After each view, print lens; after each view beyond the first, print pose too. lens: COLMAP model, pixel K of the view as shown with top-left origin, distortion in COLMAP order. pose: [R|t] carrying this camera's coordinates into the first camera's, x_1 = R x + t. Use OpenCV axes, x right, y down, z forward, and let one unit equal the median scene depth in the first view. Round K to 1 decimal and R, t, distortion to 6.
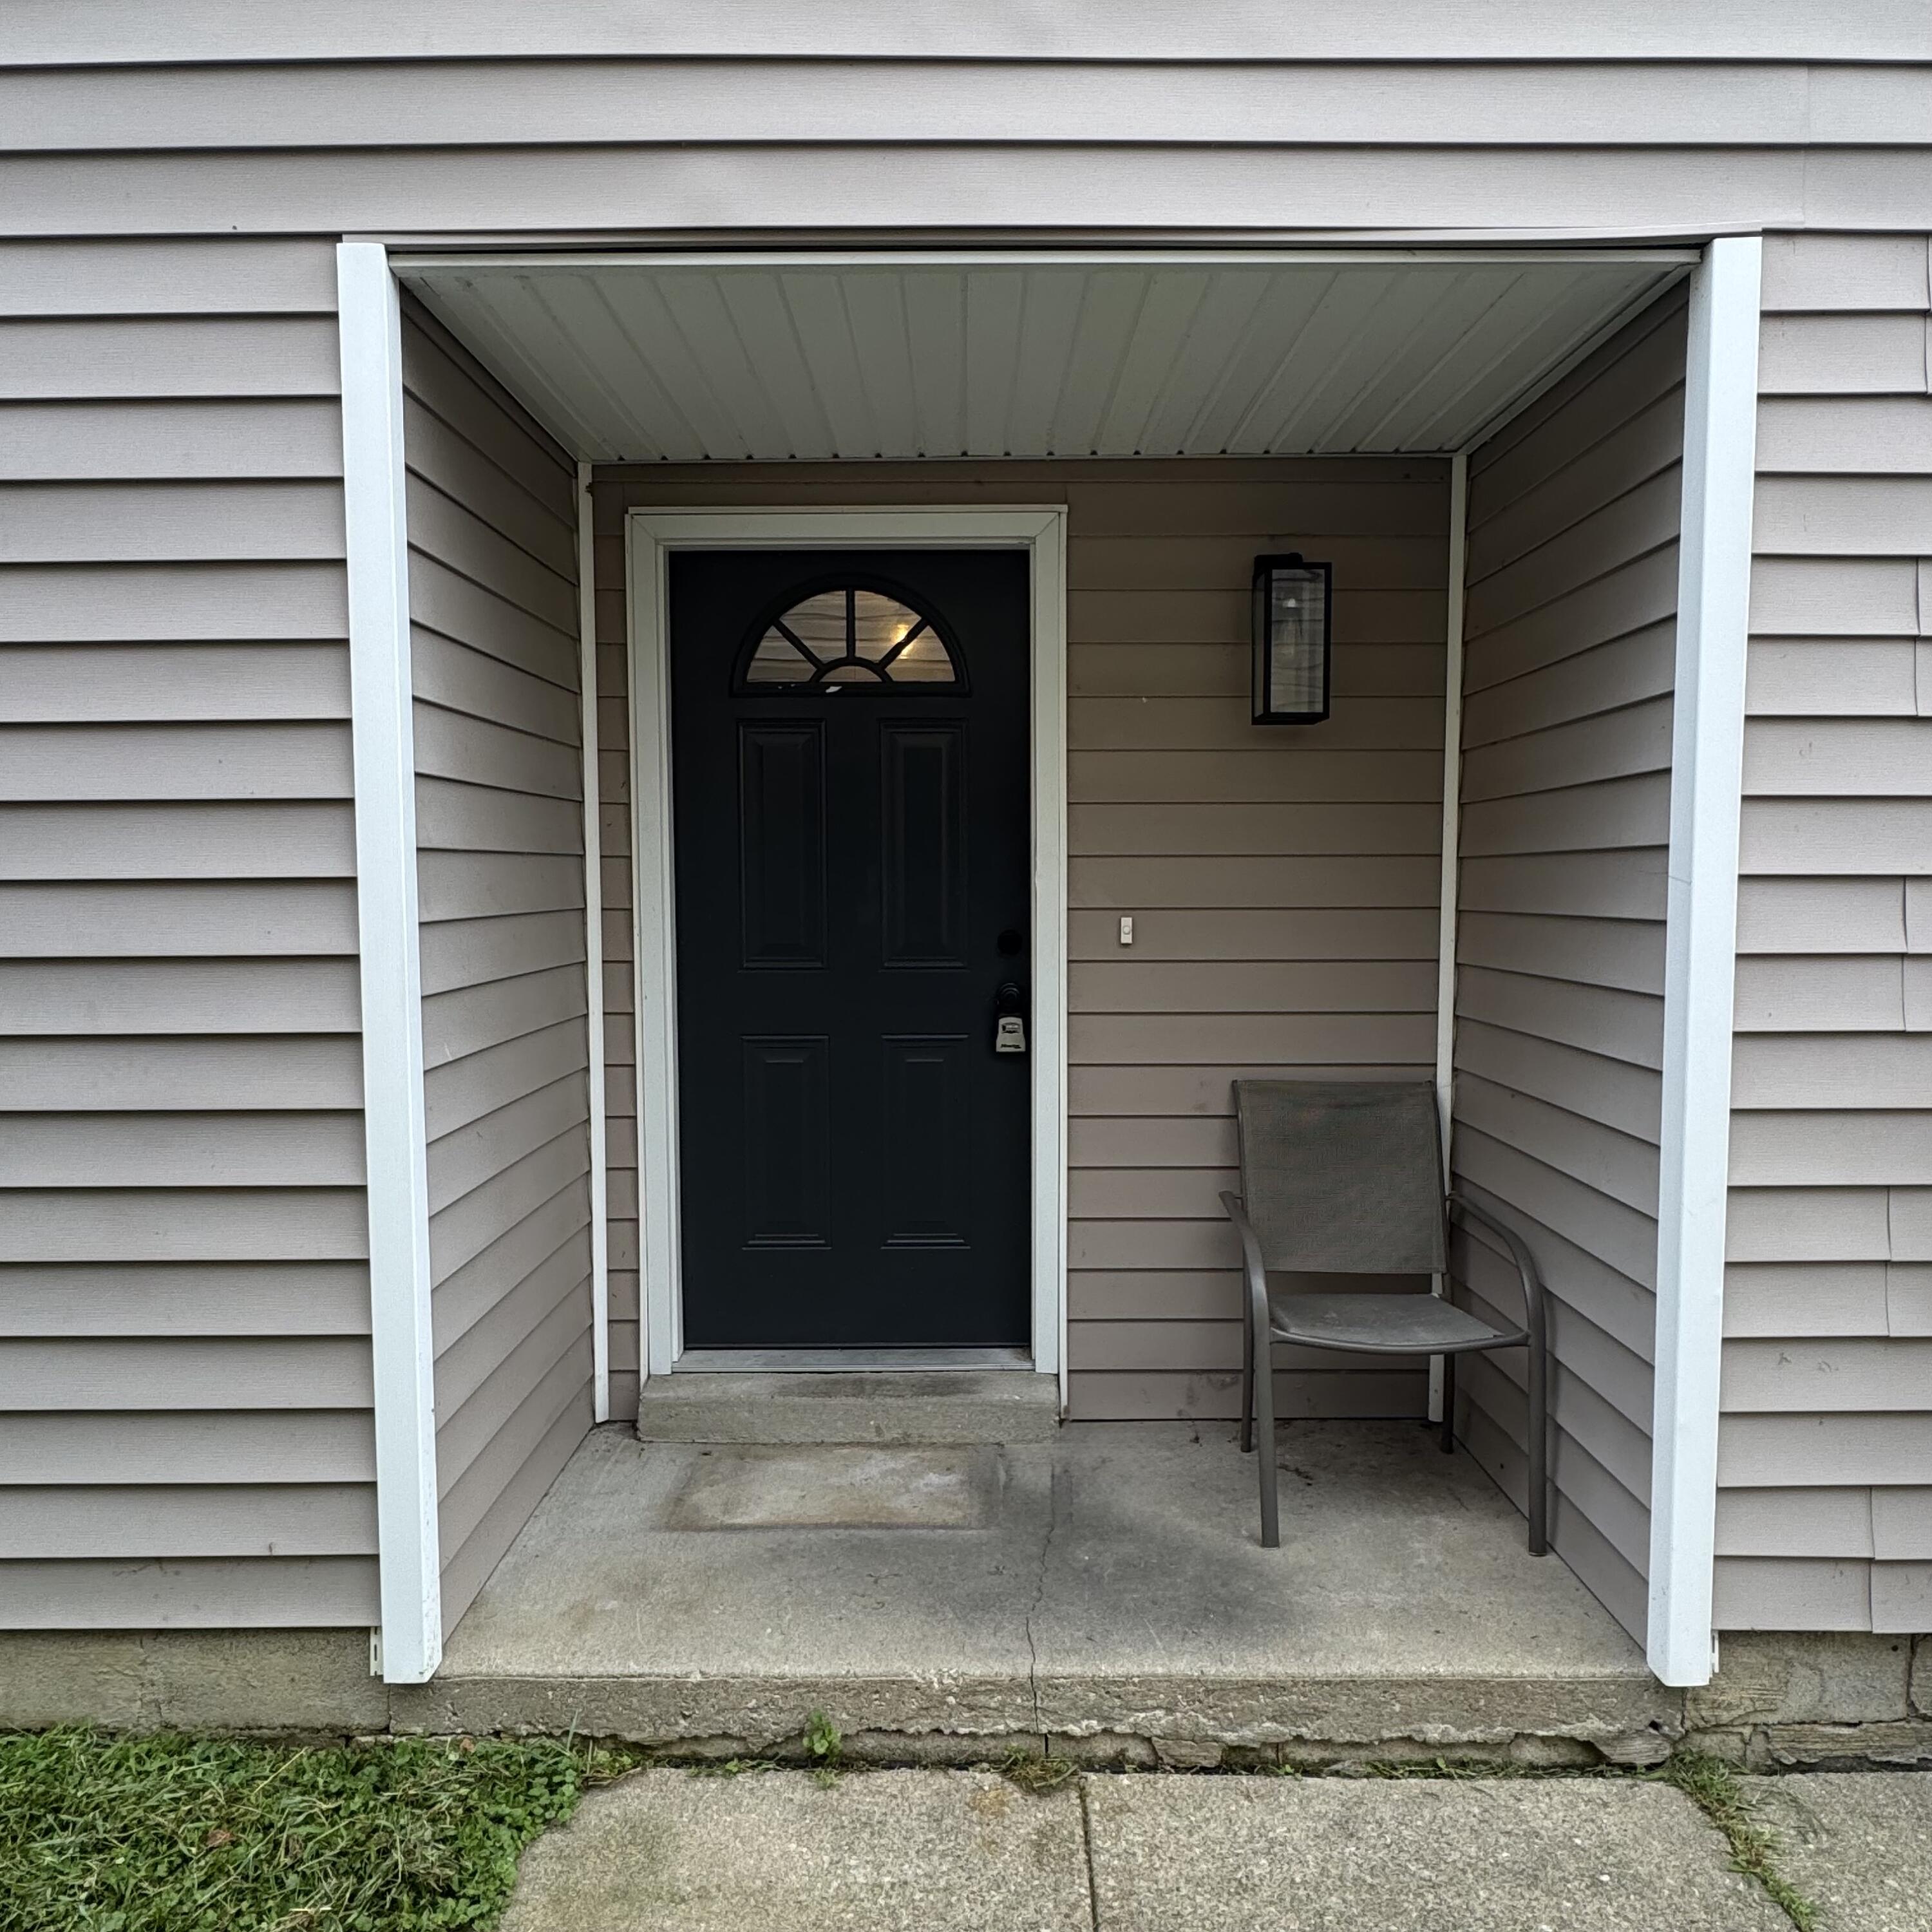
lens RADIAL K [[1382.8, 0, 968.9], [0, 1382.8, 966.2], [0, 0, 1]] dist [-0.006290, 0.005688]
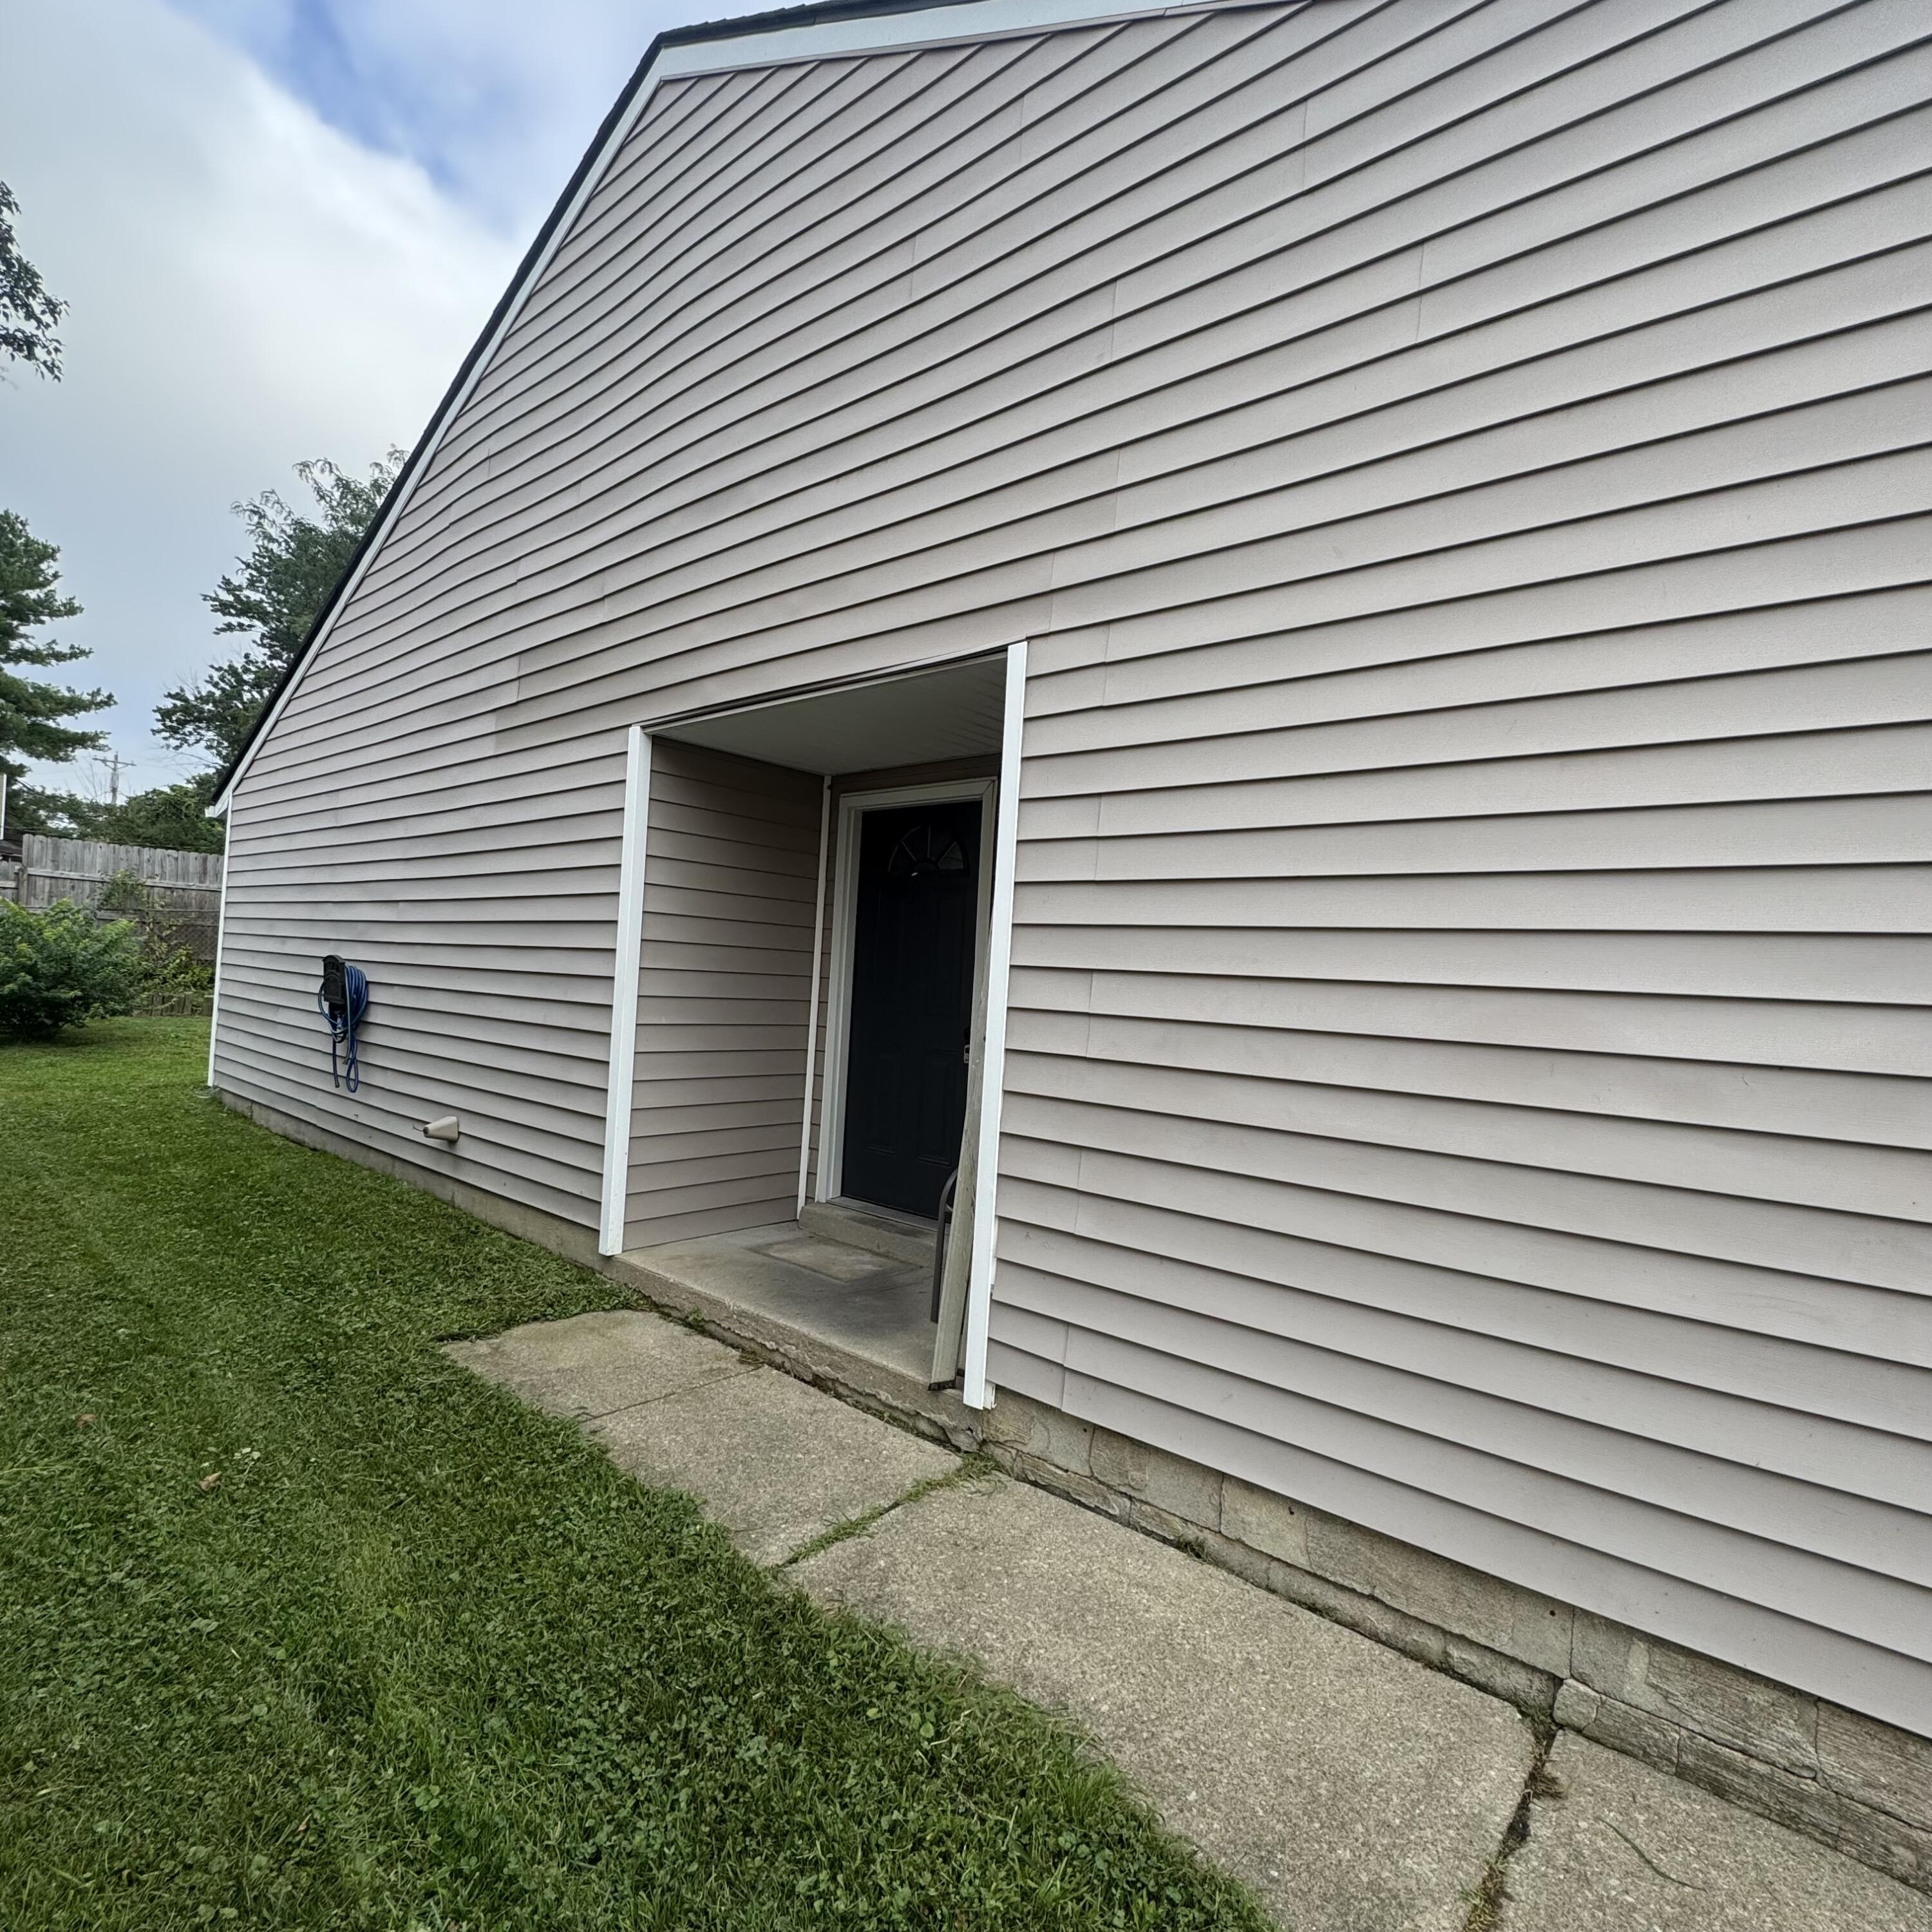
lens RADIAL K [[1023.2, 0, 970.0], [0, 1023.2, 967.3], [0, 0, 1]] dist [-0.001607, -0.000189]
pose [[0.762396, 0.035450, -0.646139, 1.346757], [-0.100259, 0.992912, -0.063822, 0.030411], [0.639297, 0.113439, 0.760546, -0.095436]]
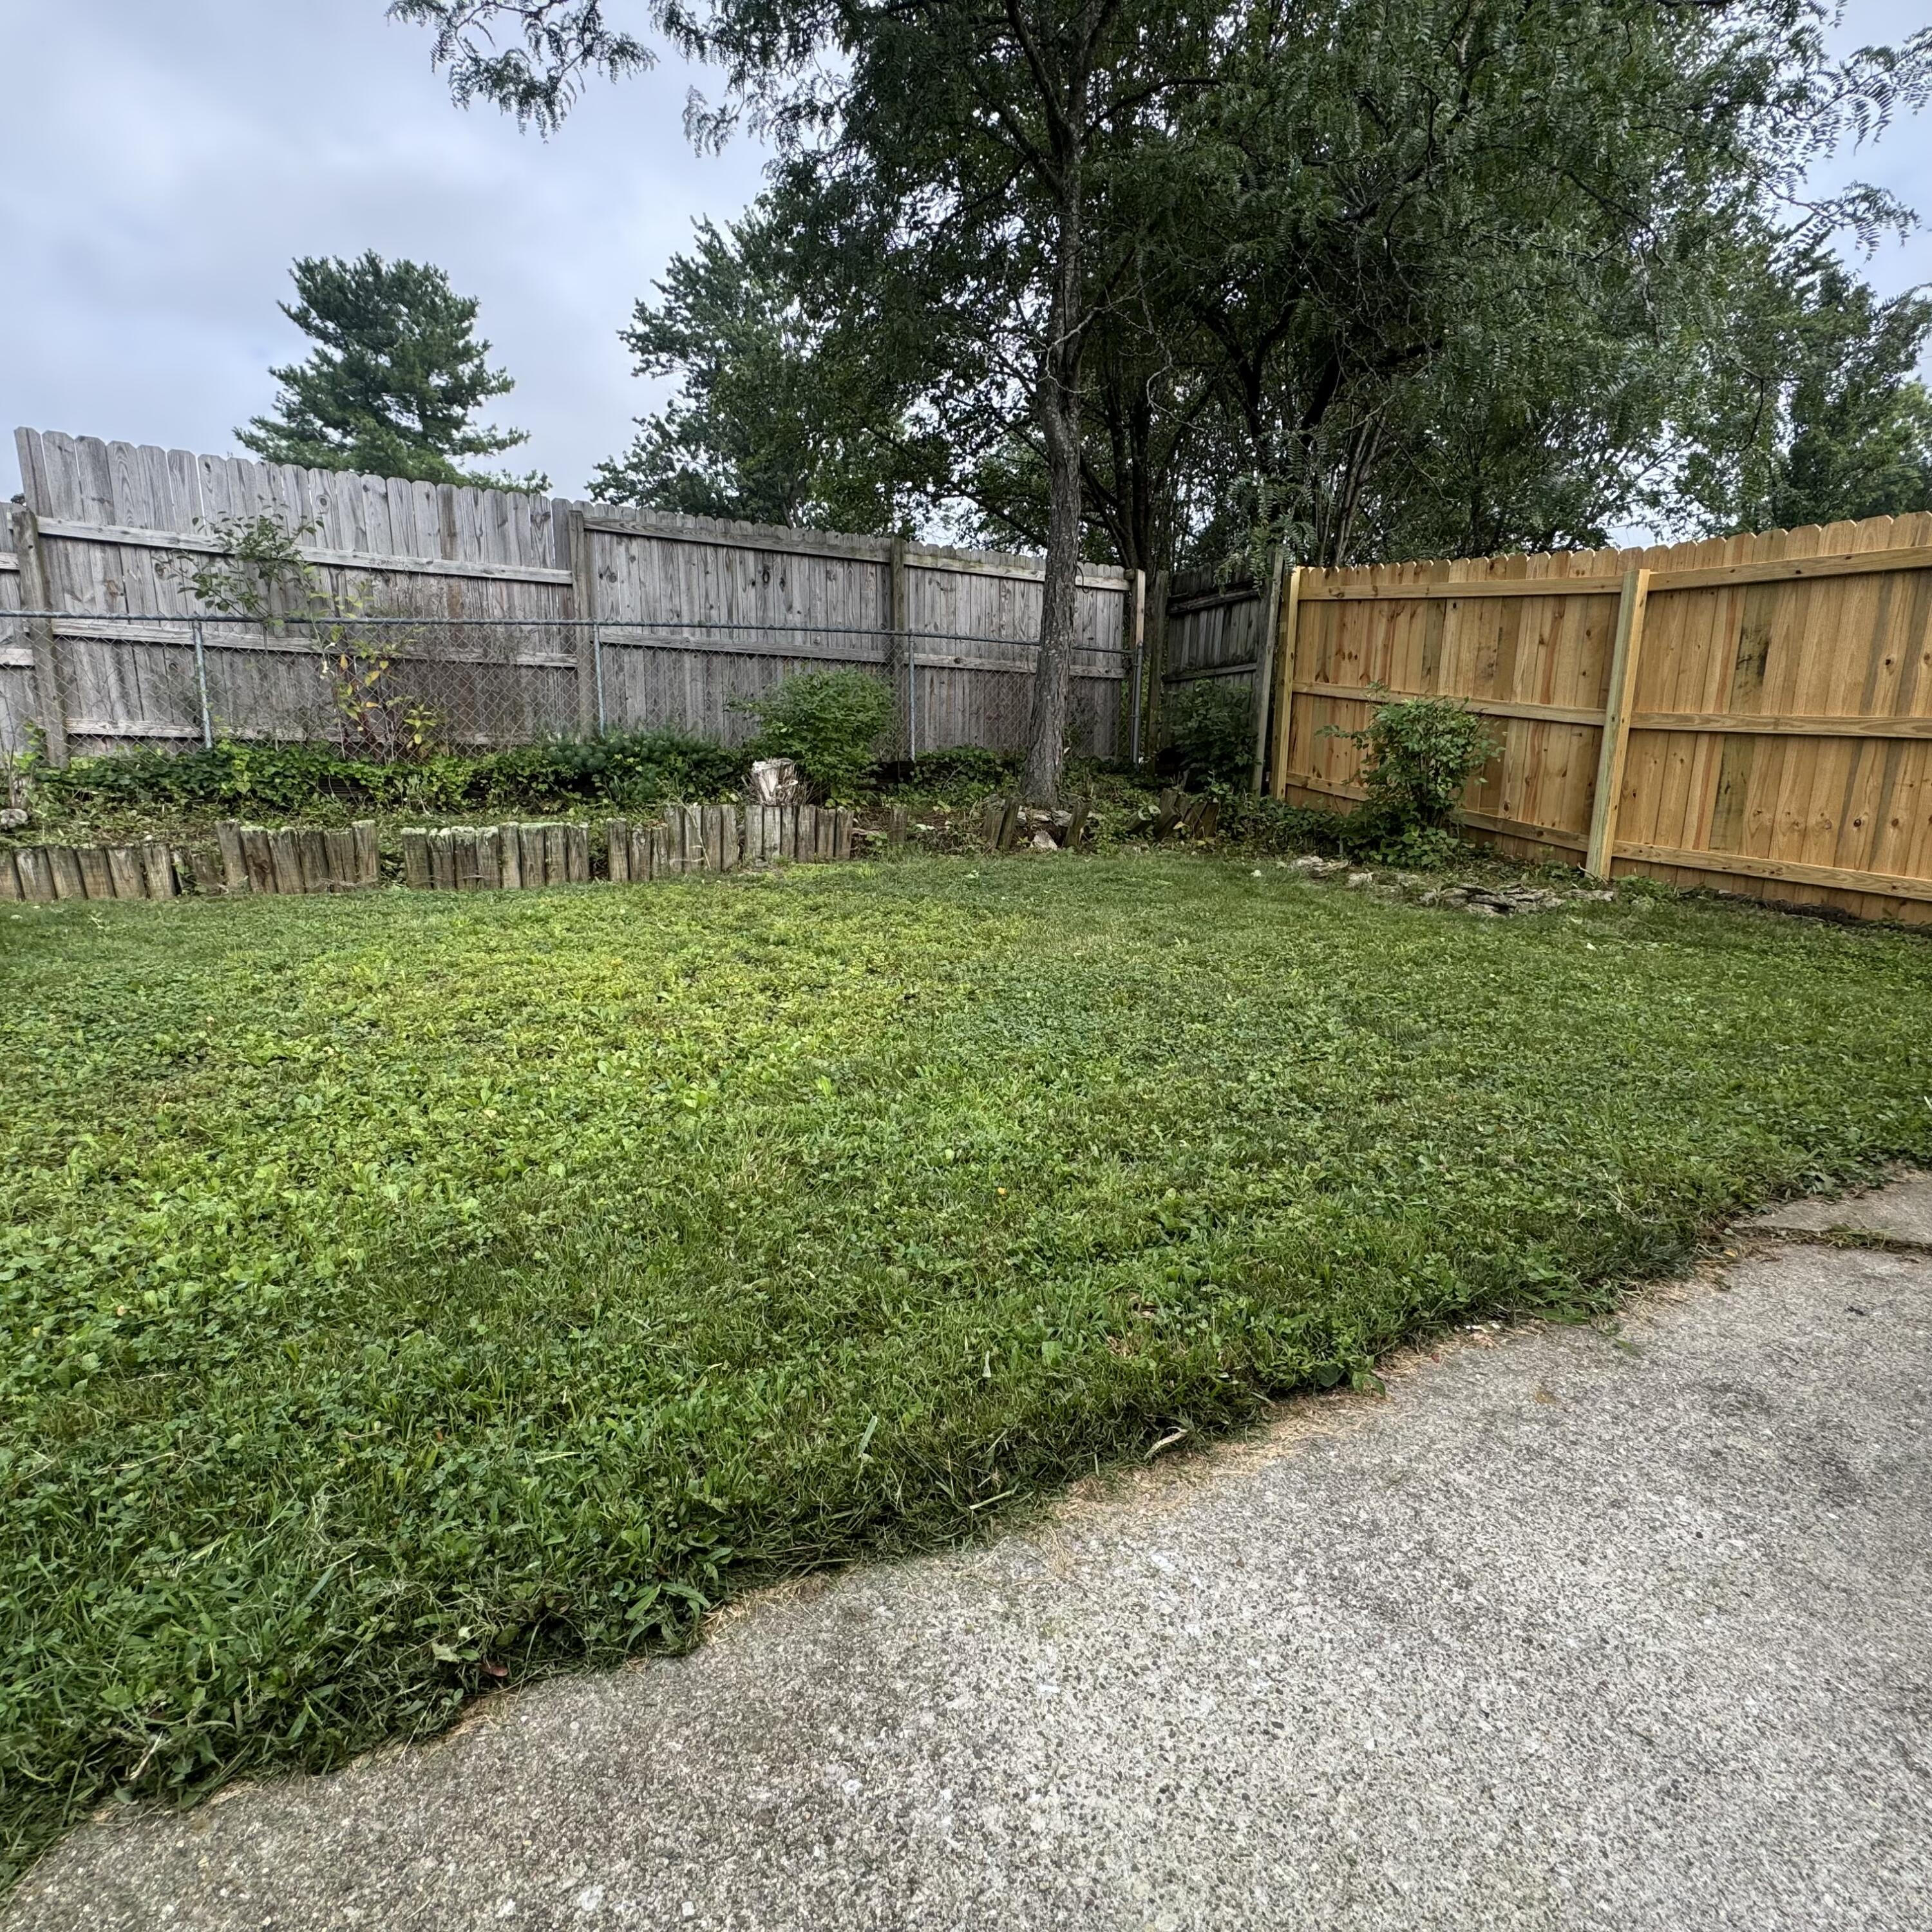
lens RADIAL K [[1023.2, 0, 963.4], [0, 1023.2, 958.2], [0, 0, 1]] dist [-0.001607, -0.000189]
pose [[0.448701, 0.162397, -0.878803, 0.936194], [-0.074647, 0.986725, 0.144228, 0.039158], [0.890559, 0.000885, 0.454867, 0.055495]]
